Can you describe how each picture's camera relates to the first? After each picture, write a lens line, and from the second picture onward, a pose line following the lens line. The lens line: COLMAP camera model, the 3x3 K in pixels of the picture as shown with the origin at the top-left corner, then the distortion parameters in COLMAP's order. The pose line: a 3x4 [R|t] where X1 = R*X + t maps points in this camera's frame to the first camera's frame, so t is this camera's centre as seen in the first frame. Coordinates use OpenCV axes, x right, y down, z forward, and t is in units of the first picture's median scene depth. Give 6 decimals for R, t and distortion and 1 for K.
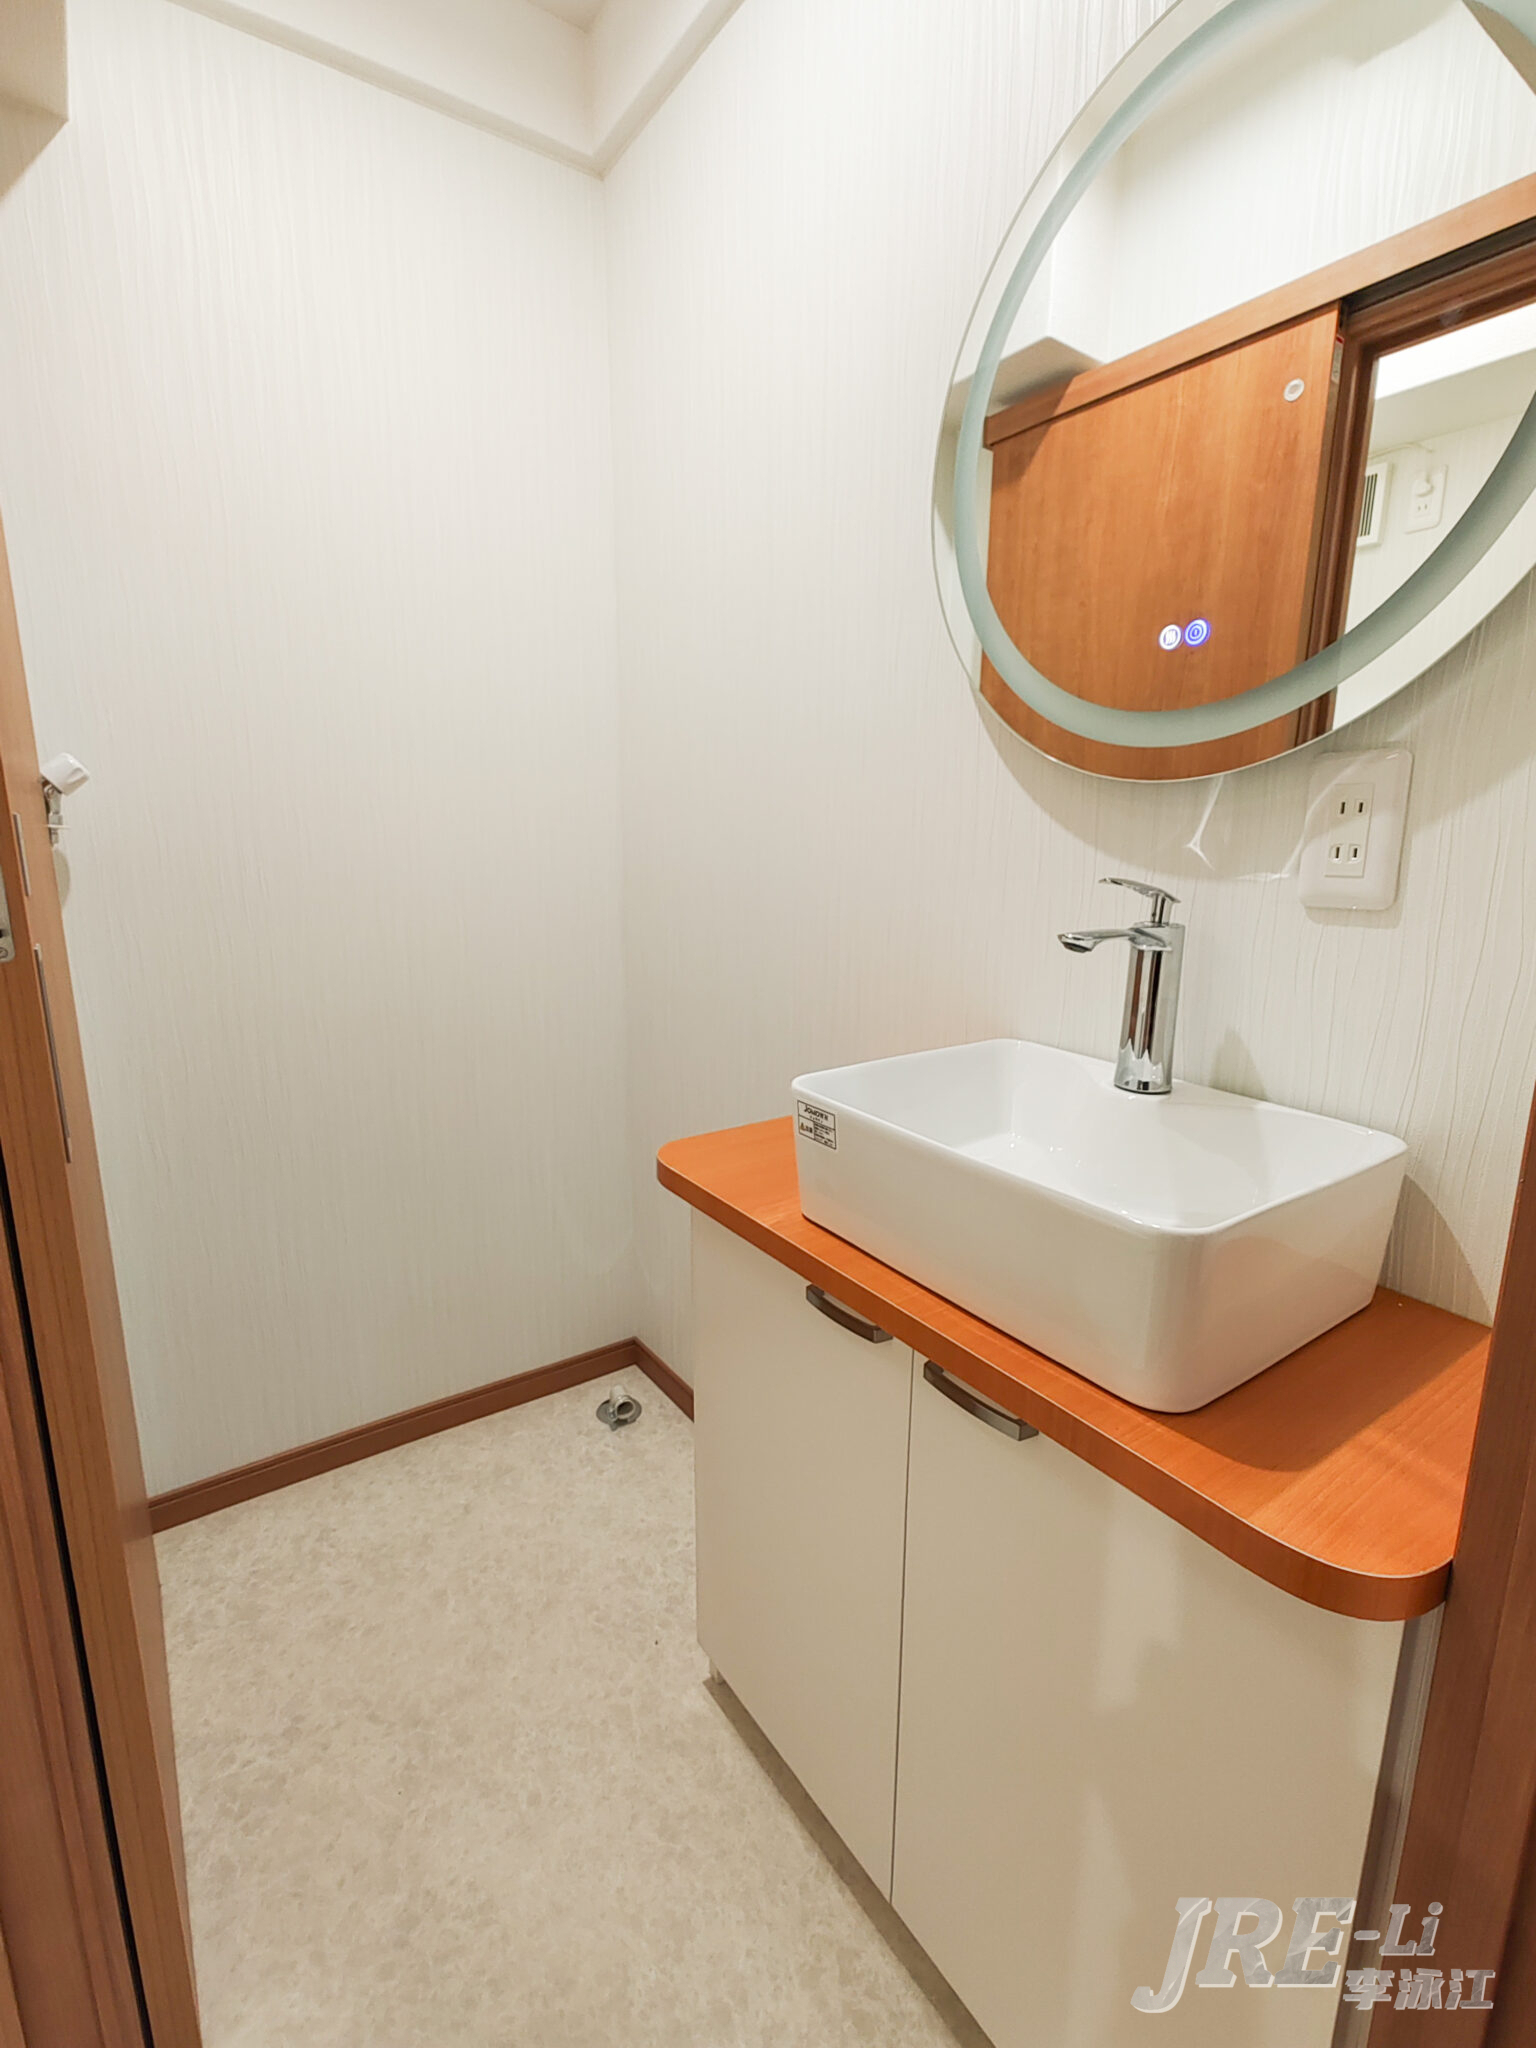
lens RADIAL K [[954.2, 0, 760.8], [0, 954.2, 1017.5], [0, 0, 1]] dist [0.004163, 0.000551]
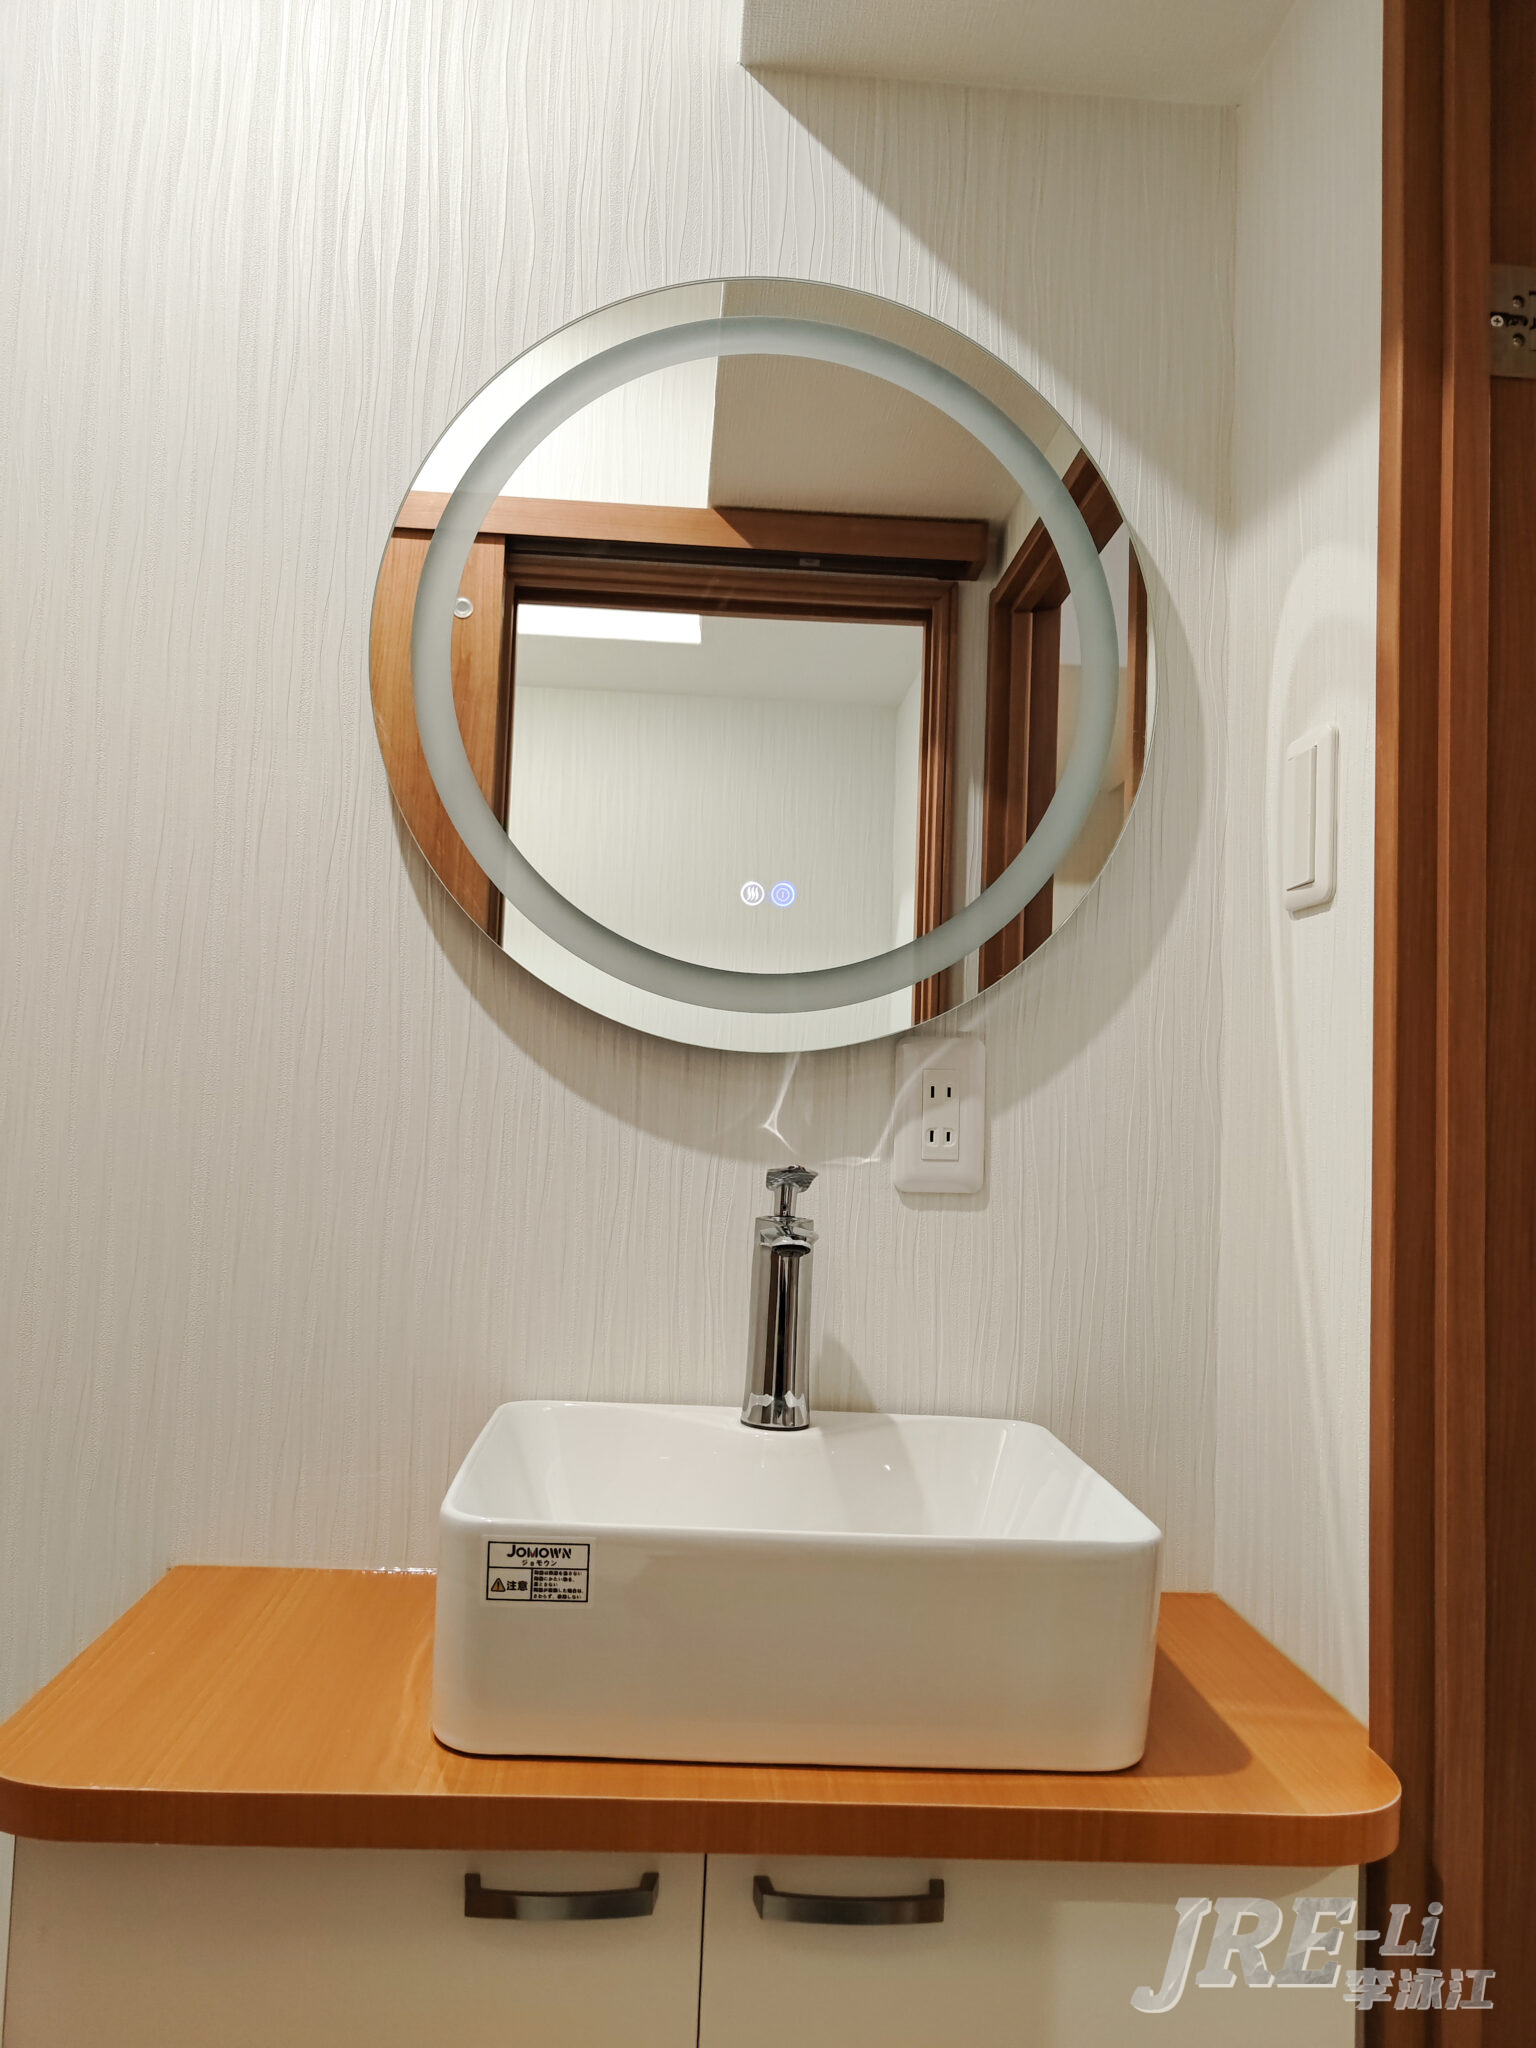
lens RADIAL K [[1397.2, 0, 764.6], [0, 1397.2, 1034.8], [0, 0, 1]] dist [0.009911, -0.004237]
pose [[0.533466, 0.063267, 0.843452, -0.647419], [0.133275, 0.978454, -0.157687, -0.064611], [-0.835256, 0.196531, 0.513540, 0.352330]]
